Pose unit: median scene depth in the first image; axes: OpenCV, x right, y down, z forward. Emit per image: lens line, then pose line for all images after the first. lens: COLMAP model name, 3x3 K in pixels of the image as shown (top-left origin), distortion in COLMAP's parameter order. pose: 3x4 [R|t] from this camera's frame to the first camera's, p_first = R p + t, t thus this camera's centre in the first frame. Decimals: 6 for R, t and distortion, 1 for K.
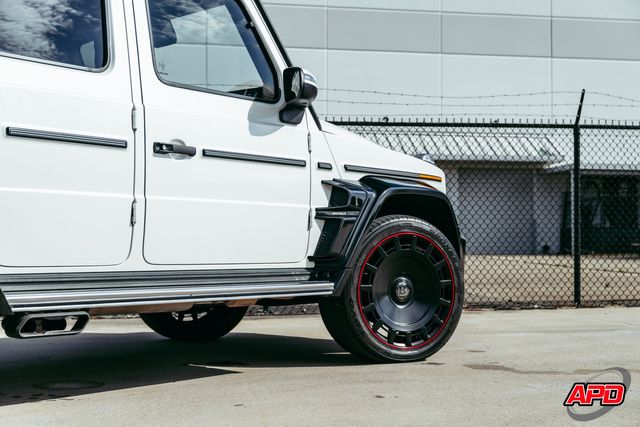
lens RADIAL K [[887.2, 0, 318.0], [0, 887.2, 215.3], [0, 0, 1]] dist [-0.009539, 0.000000]
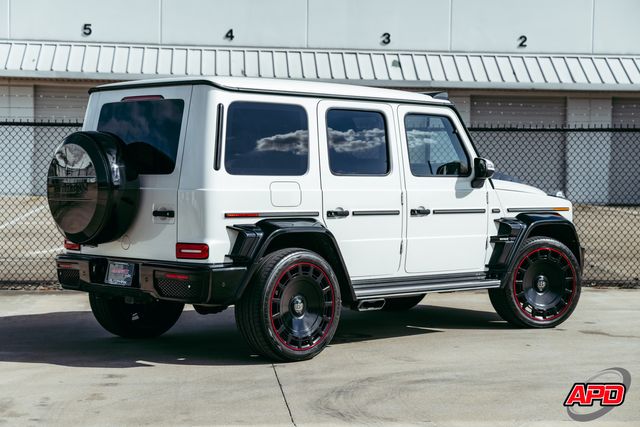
lens RADIAL K [[1196.2, 0, 322.0], [0, 1196.2, 216.4], [0, 0, 1]] dist [0.107532, 0.000000]
pose [[0.996447, 0.016674, -0.082552, -0.127726], [-0.010892, 0.997487, 0.070006, -0.192097], [0.083512, -0.068858, 0.994125, -1.231332]]
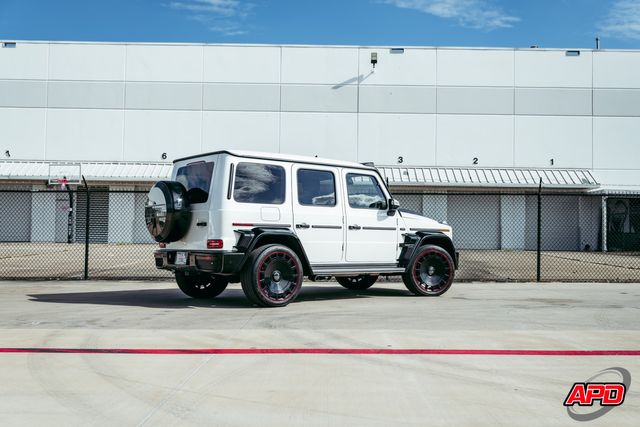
lens RADIAL K [[648.0, 0, 329.6], [0, 648.0, 225.7], [0, 0, 1]] dist [-0.017681, 0.000000]
pose [[0.986707, 0.009301, -0.162242, 0.114175], [-0.007185, 0.999881, 0.013622, -0.091247], [0.162350, -0.012276, 0.986657, -1.146549]]
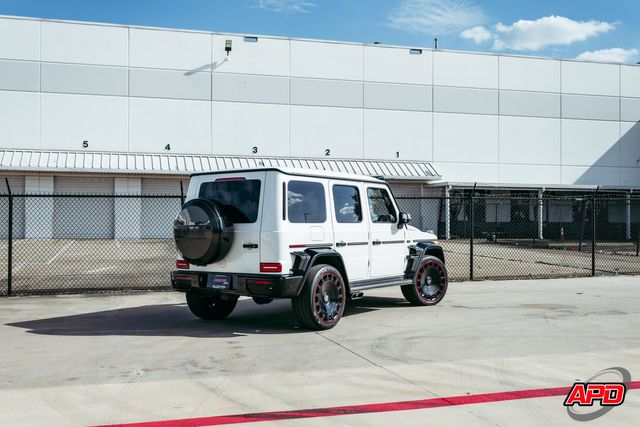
lens RADIAL K [[648.0, 0, 314.3], [0, 648.0, 227.5], [0, 0, 1]] dist [-0.017681, 0.000000]
pose [[0.995480, 0.001306, 0.094964, -0.504467], [-0.004996, 0.999241, 0.038632, -0.180232], [-0.094842, -0.038932, 0.994731, -1.130346]]
